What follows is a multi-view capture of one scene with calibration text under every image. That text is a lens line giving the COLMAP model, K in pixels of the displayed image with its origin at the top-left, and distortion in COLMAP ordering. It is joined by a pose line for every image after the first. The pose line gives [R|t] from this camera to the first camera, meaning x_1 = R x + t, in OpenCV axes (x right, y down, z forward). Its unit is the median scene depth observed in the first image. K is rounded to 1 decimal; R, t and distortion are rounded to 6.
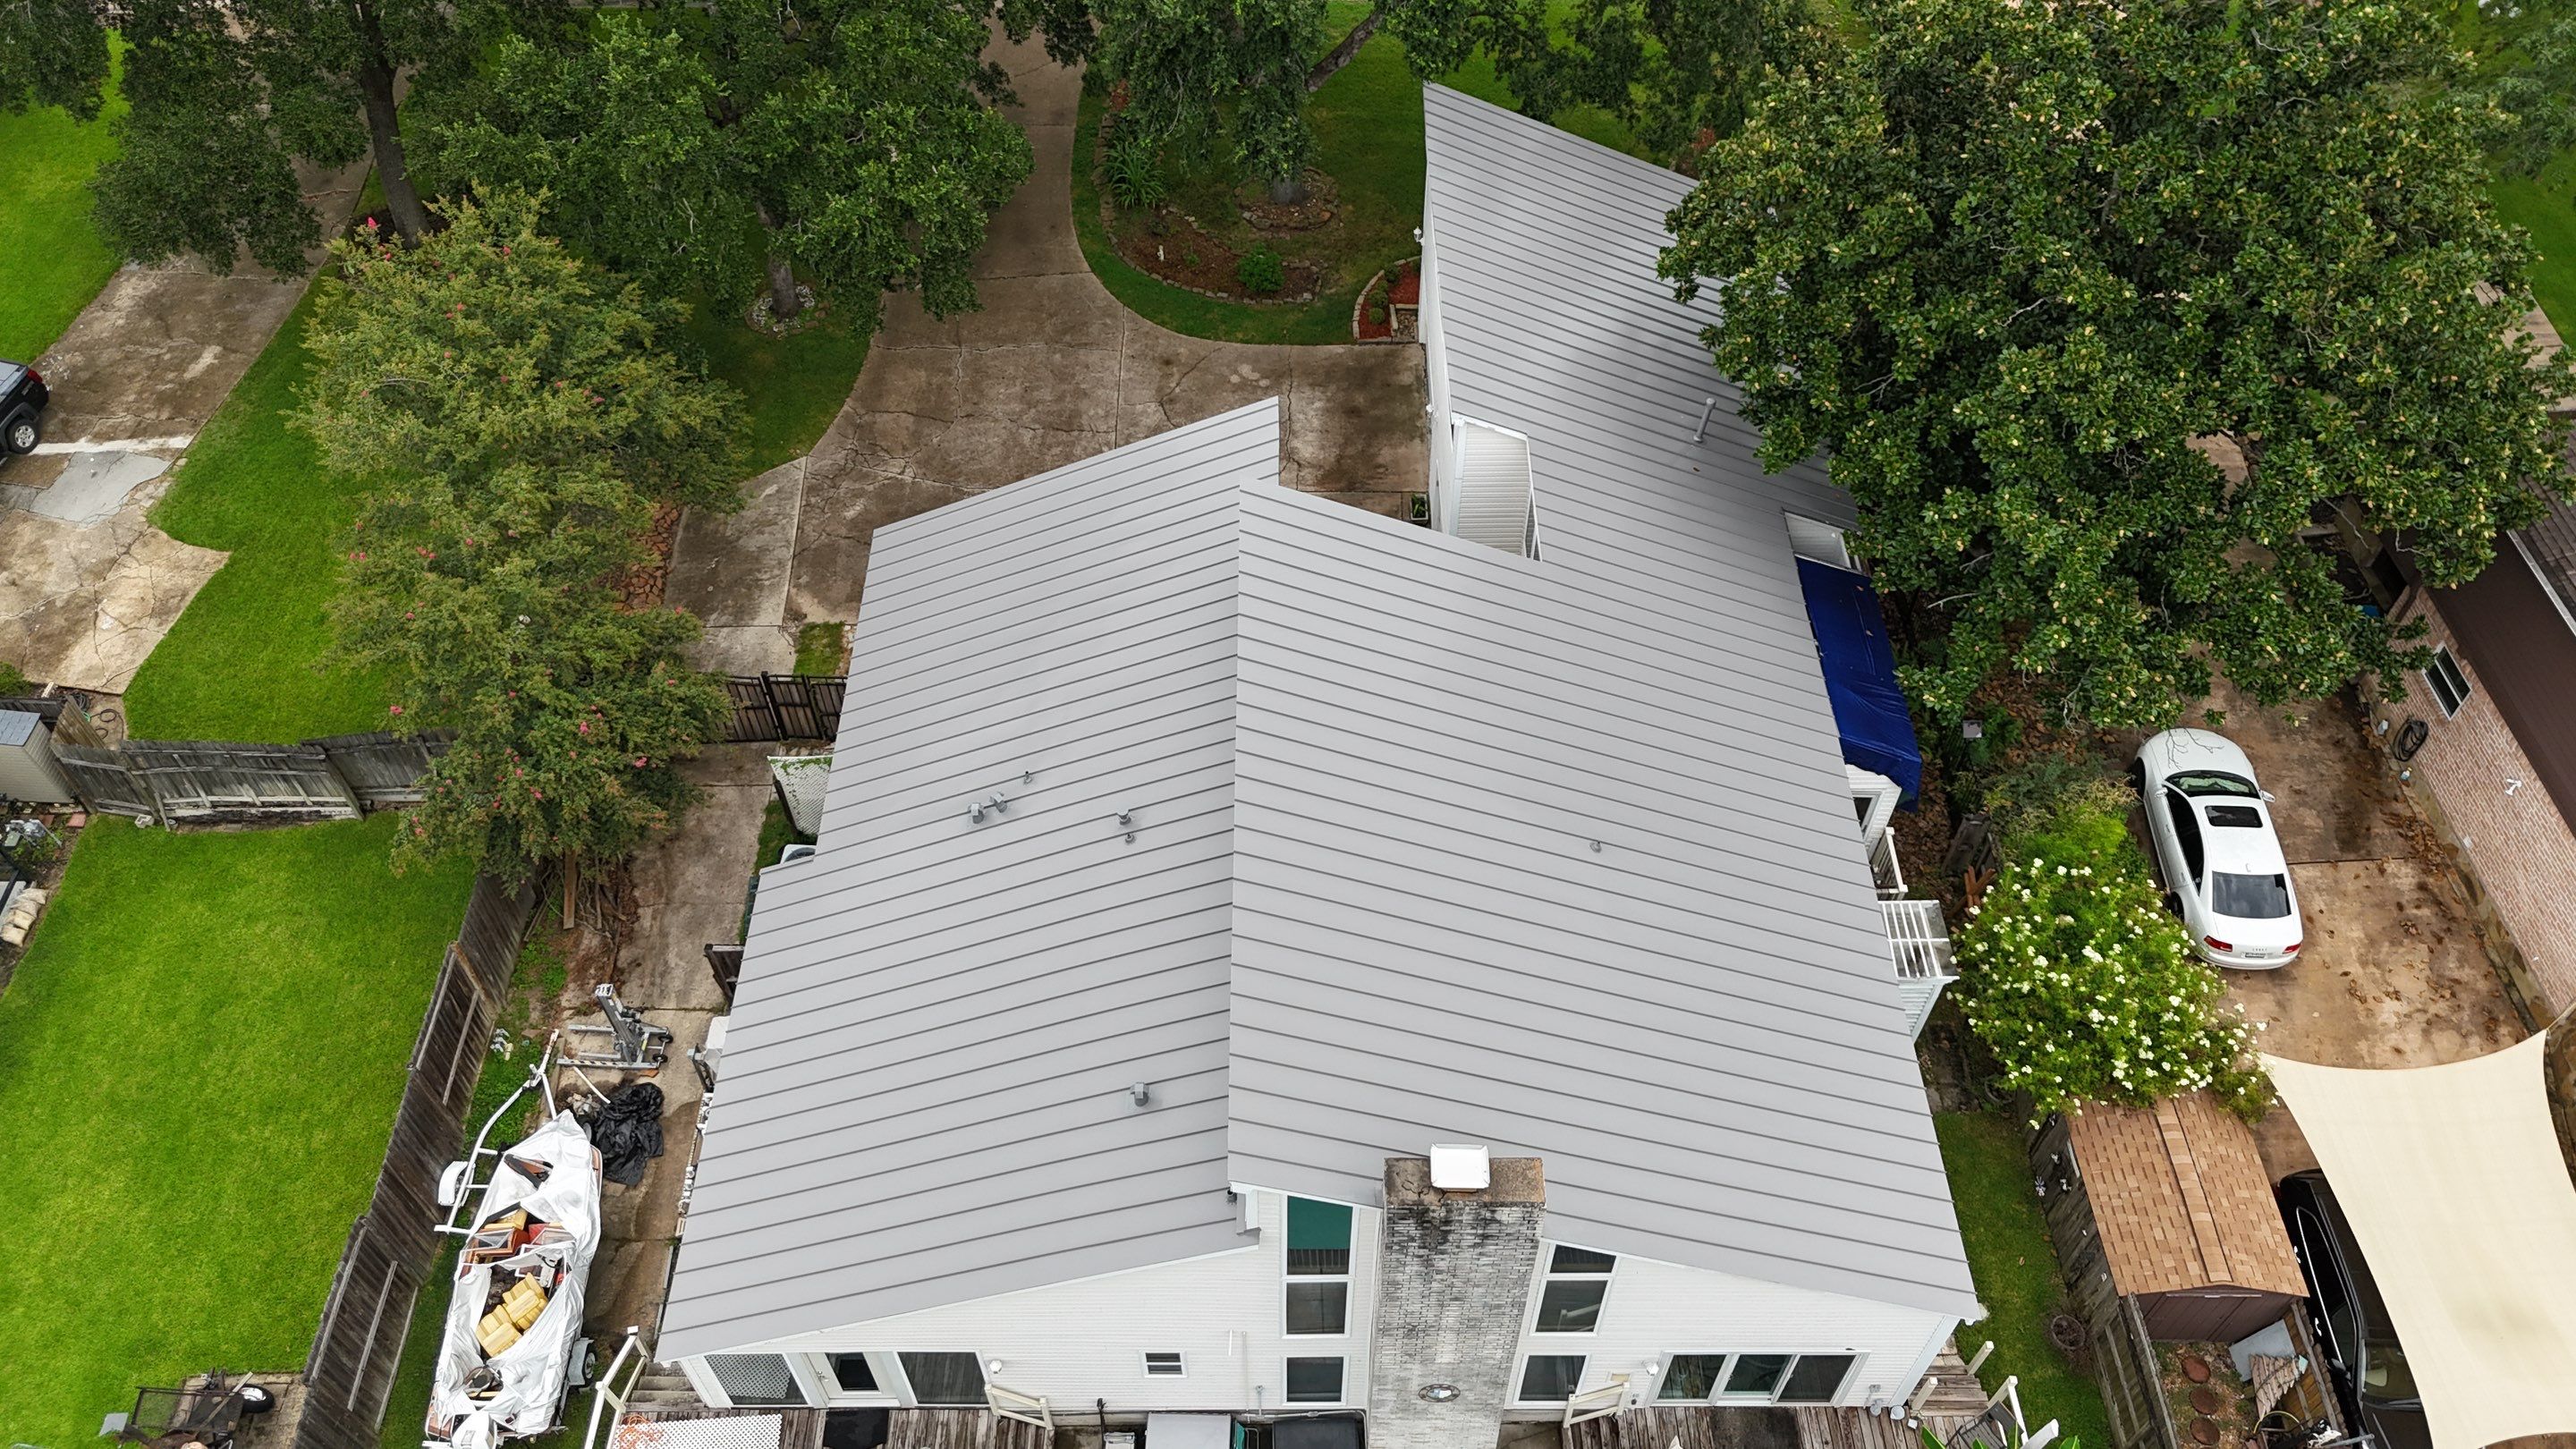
lens RADIAL K [[1908.9, 0, 1267.4], [0, 1908.9, 737.1], [0, 0, 1]] dist [0.060617, -0.051186]
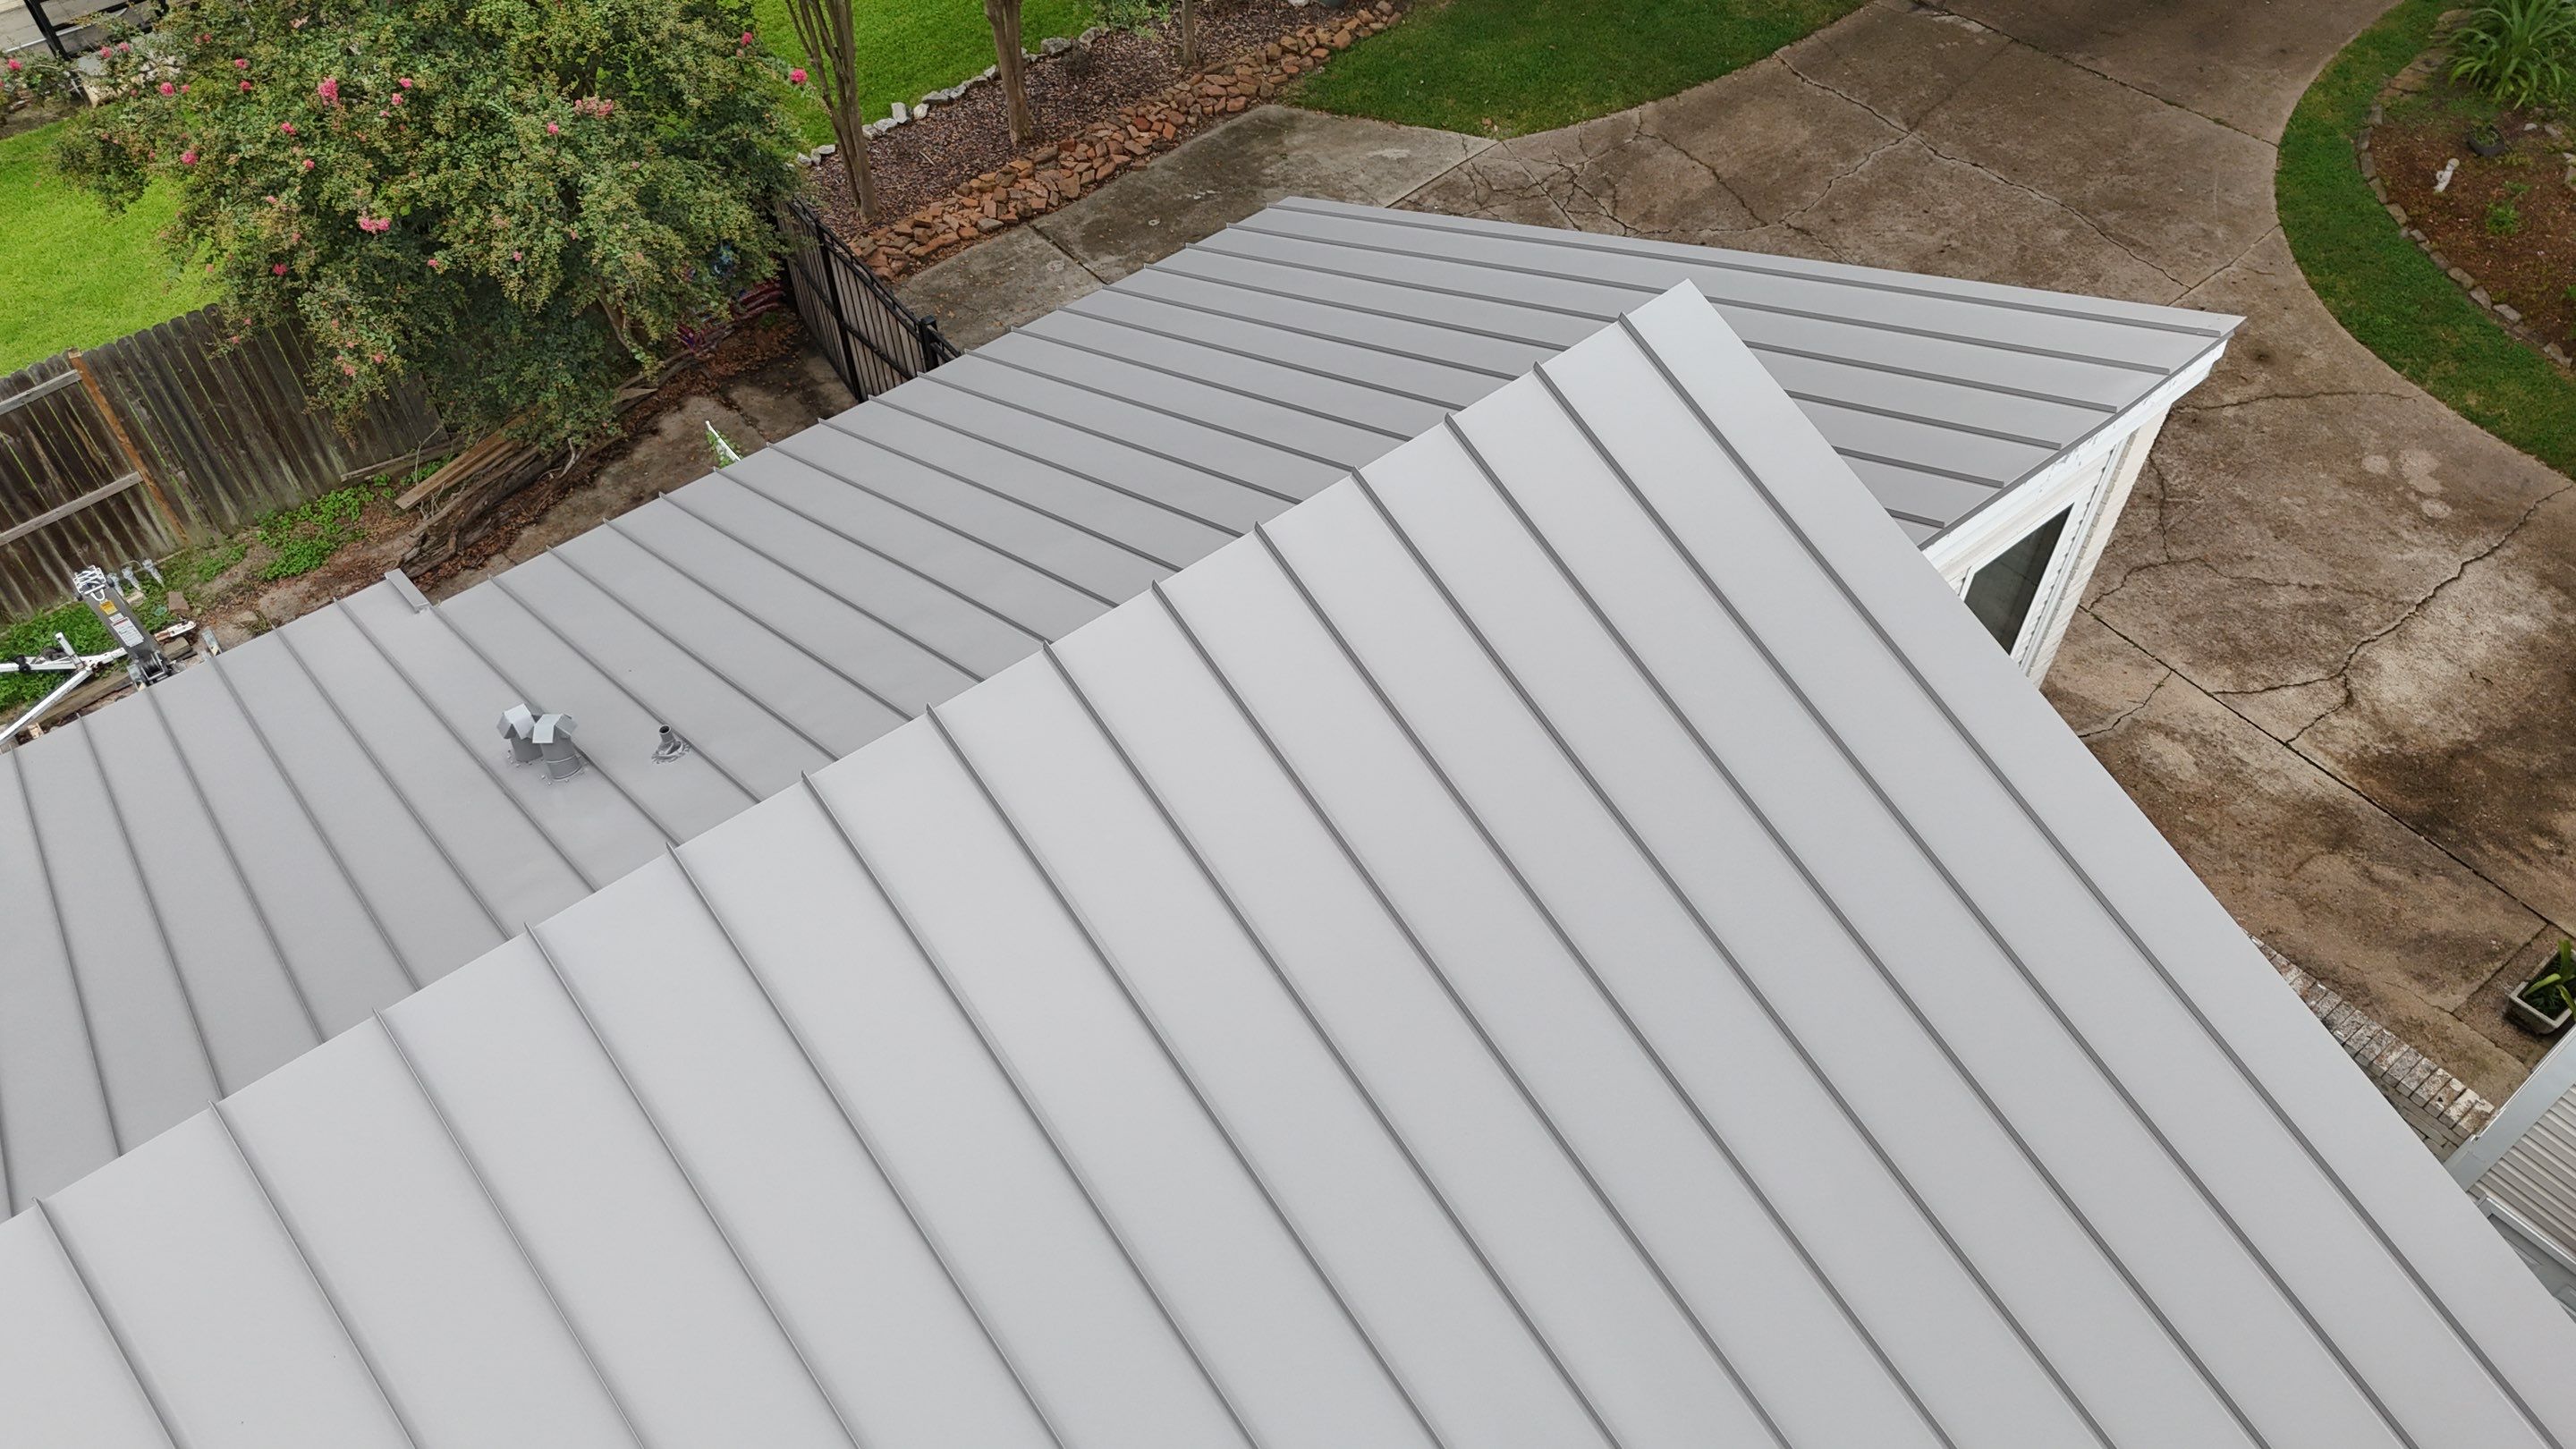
lens RADIAL K [[1908.9, 0, 1268.5], [0, 1908.9, 729.0], [0, 0, 1]] dist [0.060617, -0.051186]
pose [[0.631823, 0.593760, -0.498246, 0.094743], [-0.601087, 0.781177, 0.168694, -0.089938], [0.489382, 0.192904, 0.850467, 0.693932]]
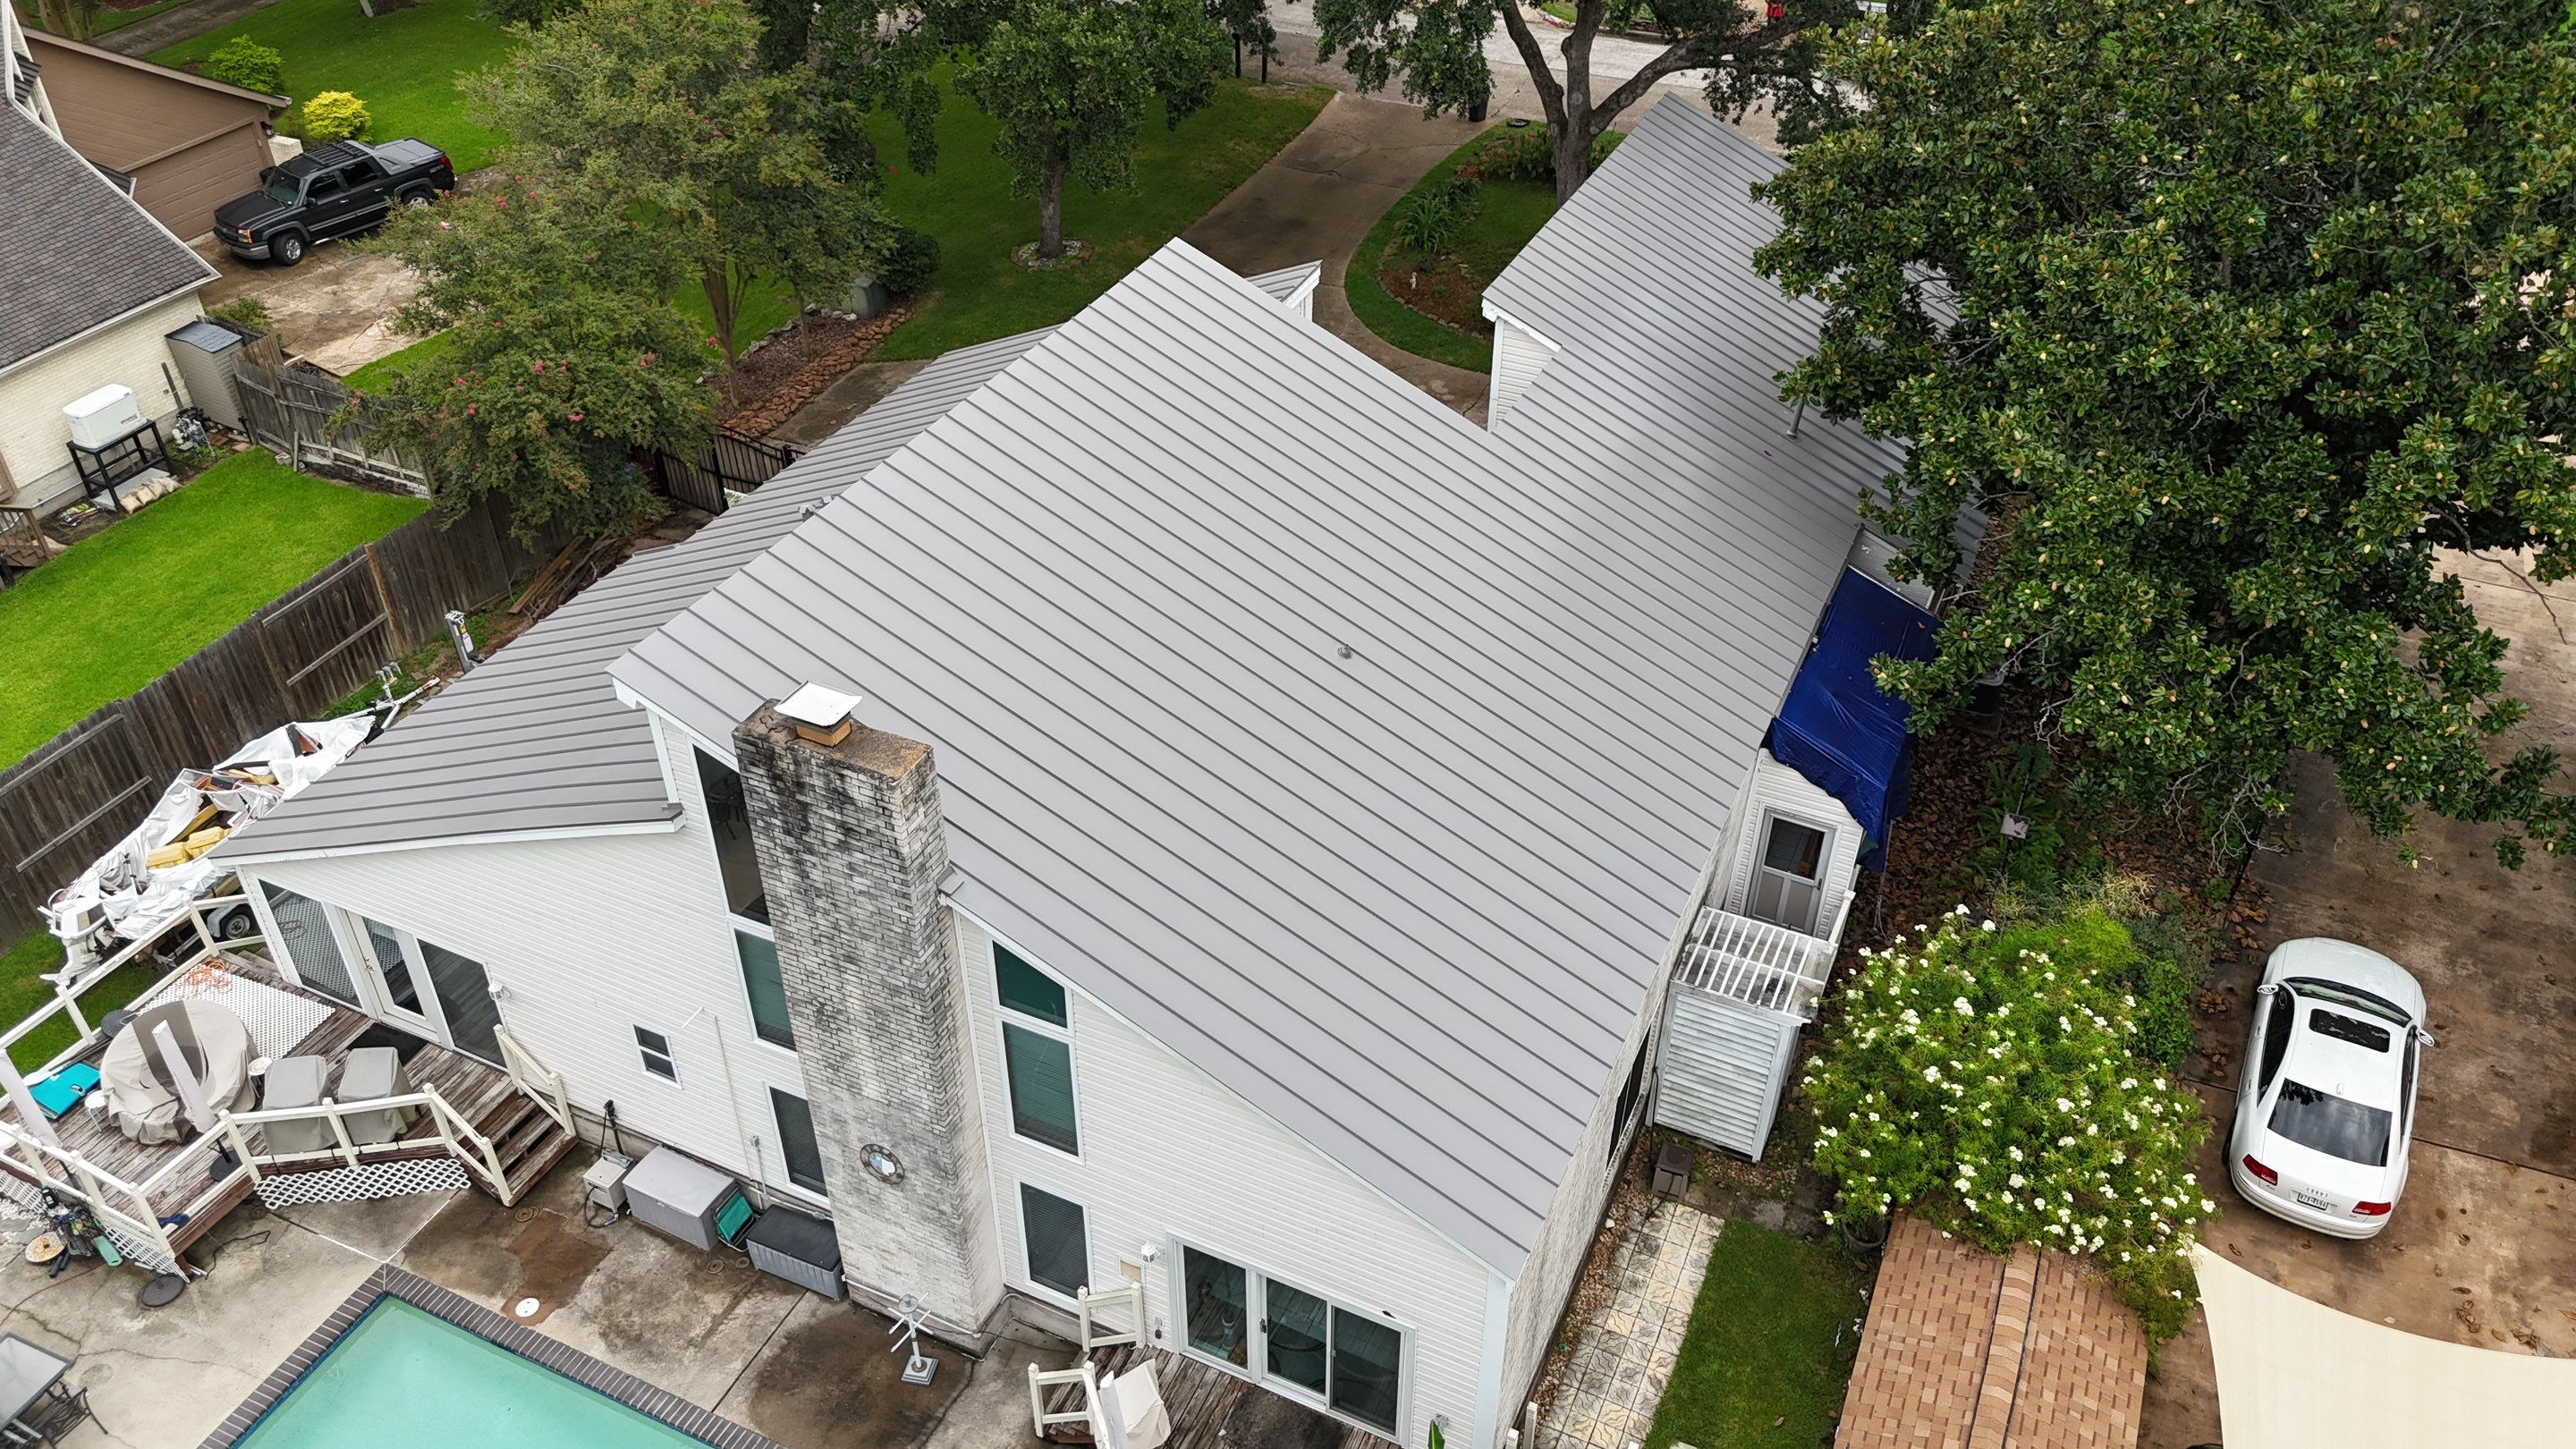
lens RADIAL K [[1908.9, 0, 1265.4], [0, 1908.9, 730.7], [0, 0, 1]] dist [0.060617, -0.051186]
pose [[0.901696, 0.266379, -0.340569, 0.358750], [-0.338970, 0.924499, -0.174357, 0.203704], [0.268411, 0.272660, 0.923911, 0.200565]]
